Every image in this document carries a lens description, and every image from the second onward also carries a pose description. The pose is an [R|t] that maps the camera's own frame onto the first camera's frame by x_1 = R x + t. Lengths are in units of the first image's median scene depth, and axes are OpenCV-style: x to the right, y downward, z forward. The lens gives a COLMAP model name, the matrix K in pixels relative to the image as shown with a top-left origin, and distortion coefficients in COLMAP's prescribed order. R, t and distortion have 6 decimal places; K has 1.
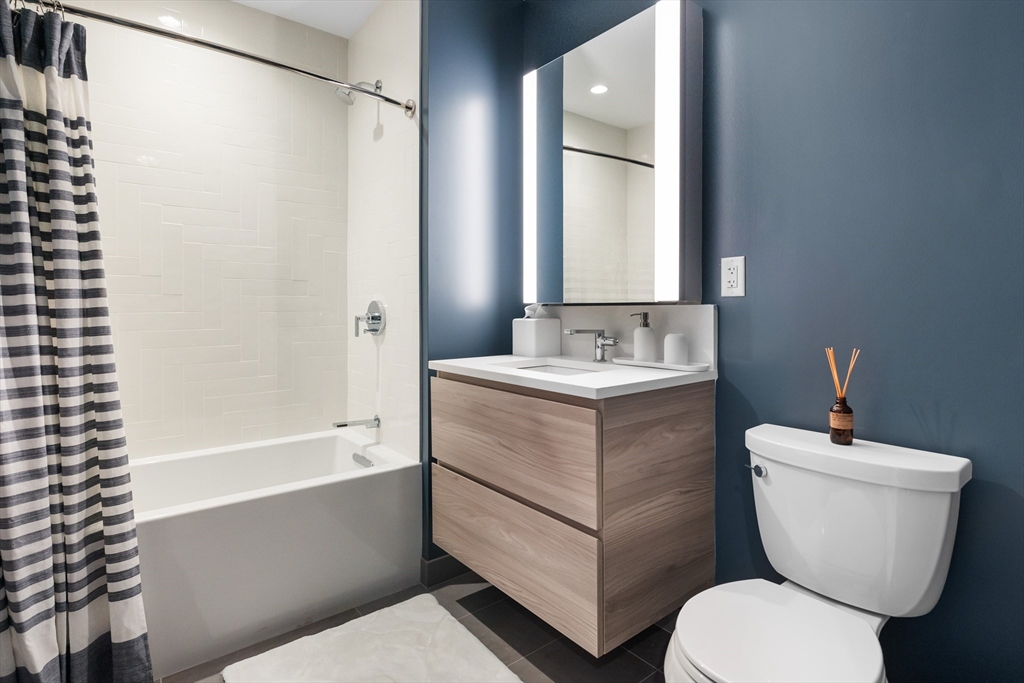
lens RADIAL K [[522.8, 0, 512.8], [0, 522.8, 309.8], [0, 0, 1]] dist [0.000762, -0.000033]
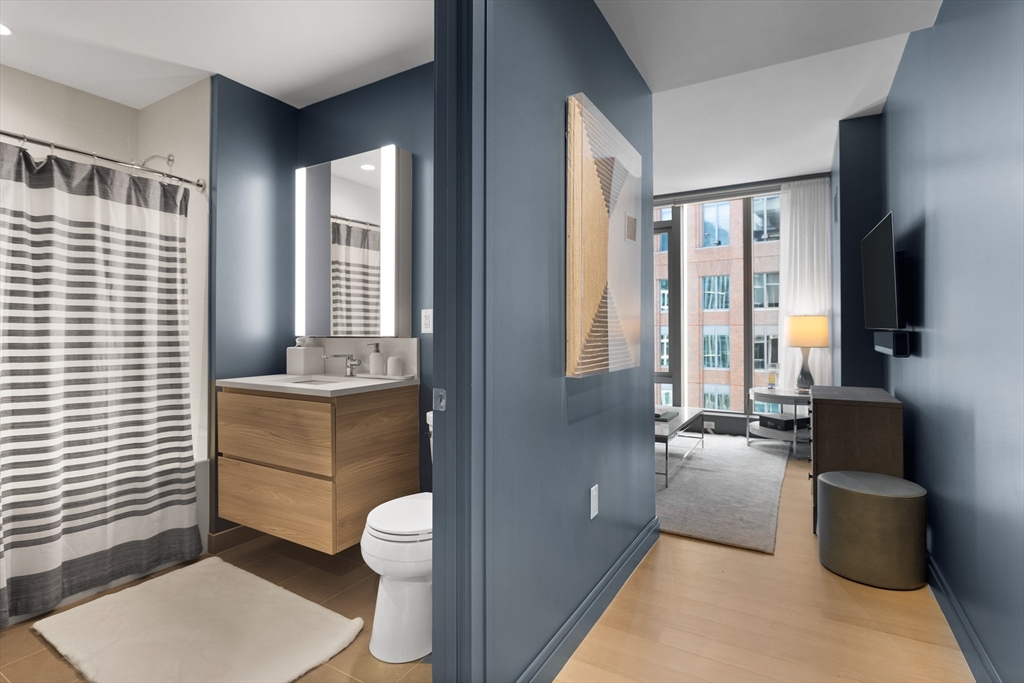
lens RADIAL K [[501.9, 0, 502.6], [0, 501.9, 326.7], [0, 0, 1]] dist [-0.002237, -0.000310]
pose [[0.934903, 0.003530, 0.354886, 0.079552], [0.001157, 0.999915, -0.012993, -0.024298], [-0.354902, 0.012558, 0.934819, -0.531982]]
